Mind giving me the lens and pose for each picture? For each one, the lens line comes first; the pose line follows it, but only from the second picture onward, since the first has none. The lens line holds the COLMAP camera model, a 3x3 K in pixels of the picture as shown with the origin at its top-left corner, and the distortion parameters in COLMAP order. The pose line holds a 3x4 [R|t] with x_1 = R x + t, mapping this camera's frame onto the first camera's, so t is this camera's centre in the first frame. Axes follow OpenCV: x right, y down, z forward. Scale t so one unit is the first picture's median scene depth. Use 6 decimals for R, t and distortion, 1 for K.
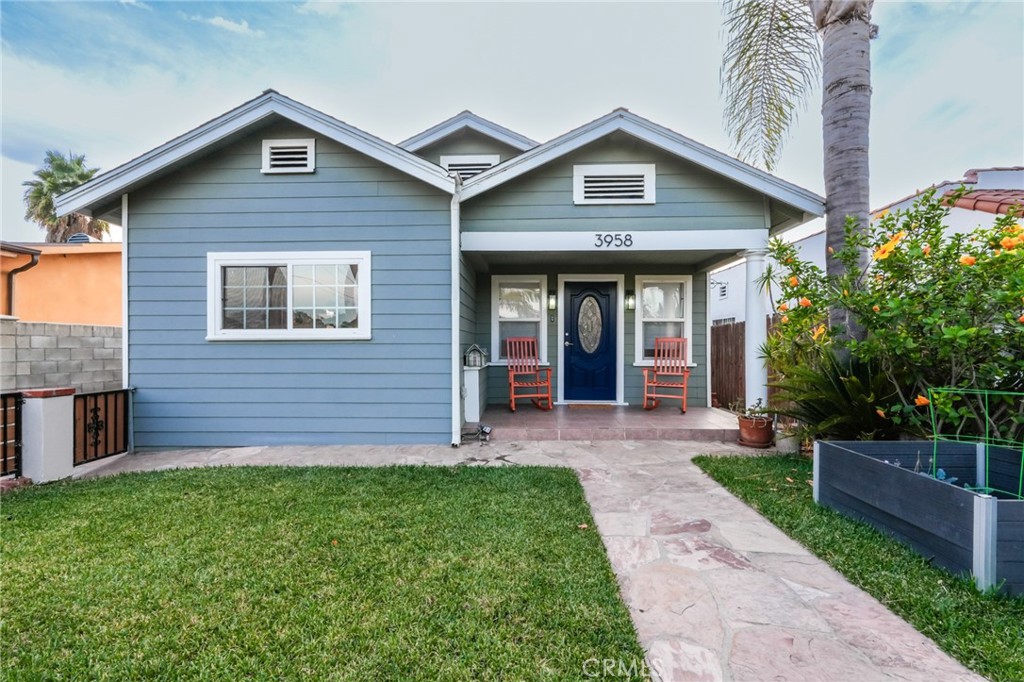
lens RADIAL K [[452.0, 0, 516.2], [0, 452.0, 344.0], [0, 0, 1]] dist [0.000562, 0.000404]
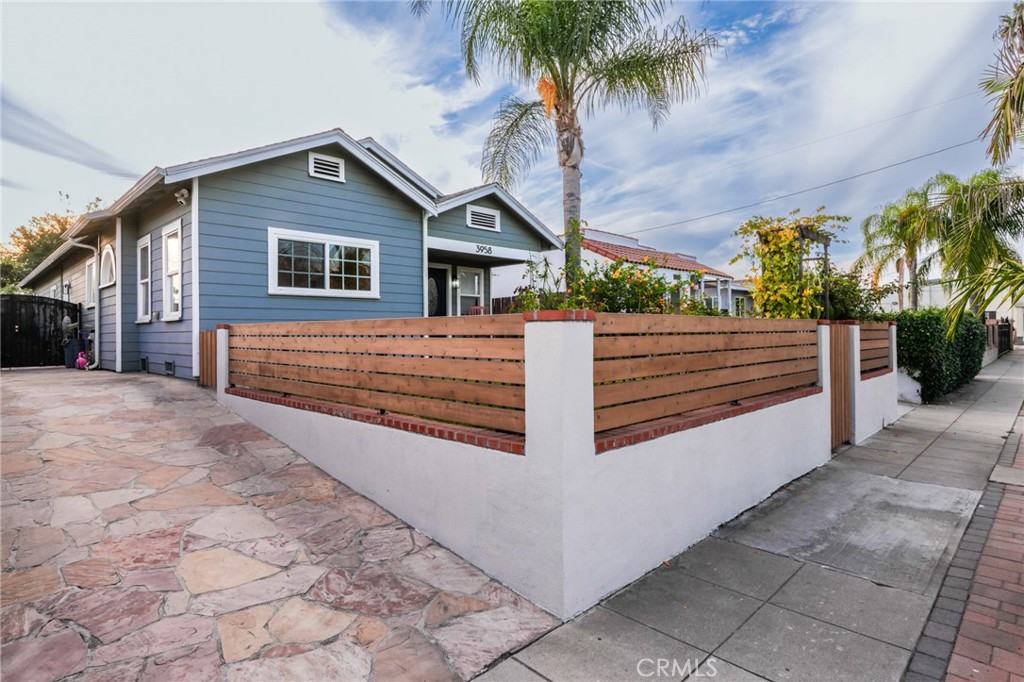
lens RADIAL K [[545.2, 0, 518.0], [0, 545.2, 333.7], [0, 0, 1]] dist [0.004500, -0.001663]
pose [[0.679629, -0.005559, 0.733535, -1.347871], [0.000816, 0.999976, 0.006822, 0.096450], [-0.733556, -0.004038, 0.679617, -0.608327]]
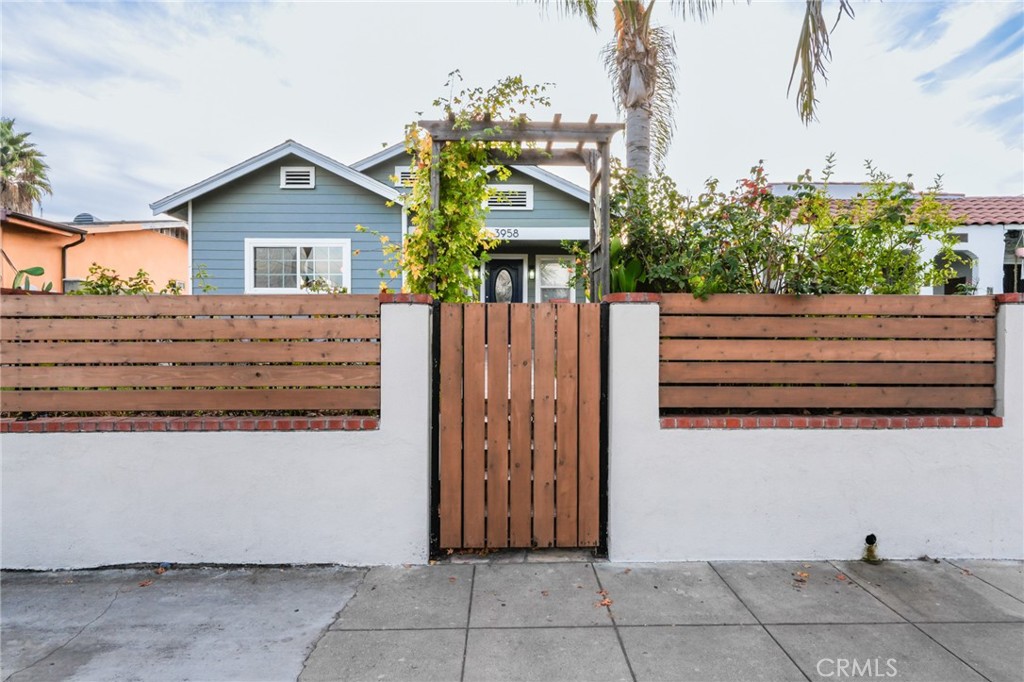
lens RADIAL K [[545.2, 0, 511.8], [0, 545.2, 339.0], [0, 0, 1]] dist [0.004500, -0.001663]
pose [[0.998894, 0.003137, 0.046919, 0.153475], [-0.003744, 0.999911, 0.012844, 0.118427], [-0.046874, -0.013005, 0.998816, -0.934057]]
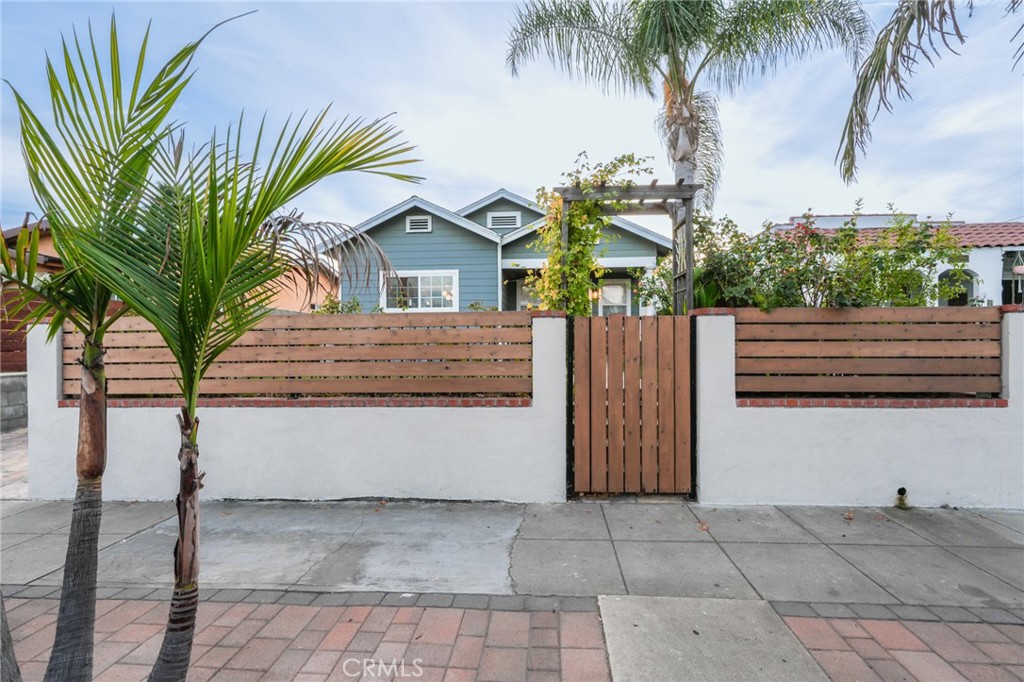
lens RADIAL K [[452.0, 0, 521.7], [0, 452.0, 343.0], [0, 0, 1]] dist [0.000562, 0.000404]
pose [[0.999411, -0.002827, -0.034208, 0.035921], [0.002847, 0.999996, 0.000518, 0.127742], [0.034206, -0.000615, 0.999415, -1.042548]]
